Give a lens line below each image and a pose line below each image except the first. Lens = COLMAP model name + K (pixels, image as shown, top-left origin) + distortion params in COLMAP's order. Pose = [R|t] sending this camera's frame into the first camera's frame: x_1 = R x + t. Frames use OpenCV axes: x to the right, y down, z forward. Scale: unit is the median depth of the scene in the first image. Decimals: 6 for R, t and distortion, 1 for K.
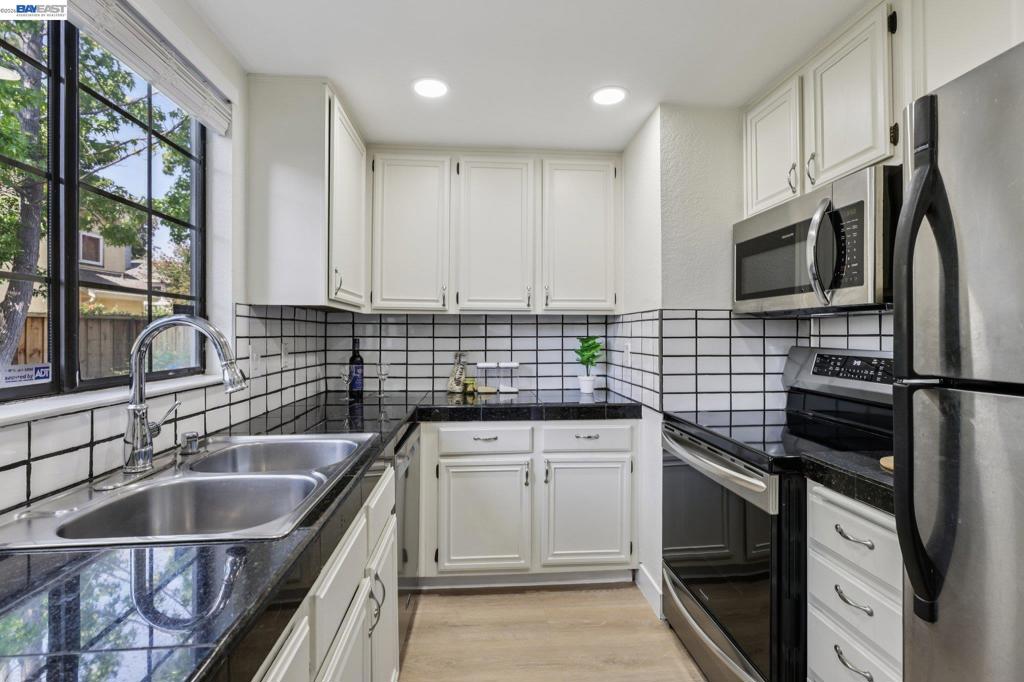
lens RADIAL K [[475.1, 0, 511.7], [0, 475.1, 335.2], [0, 0, 1]] dist [0.002208, -0.000205]
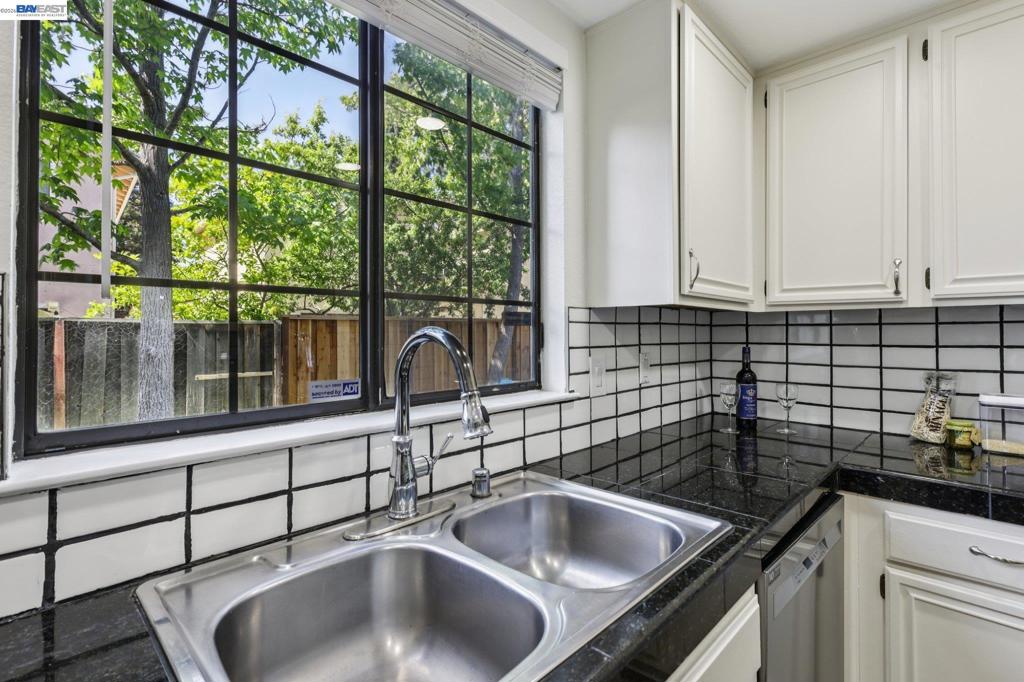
lens RADIAL K [[475.1, 0, 518.9], [0, 475.1, 327.3], [0, 0, 1]] dist [0.002208, -0.000205]
pose [[0.656999, -0.013913, -0.753763, -0.009260], [0.003979, 0.999880, -0.014988, -0.015339], [0.753881, 0.006848, 0.656975, 0.302425]]
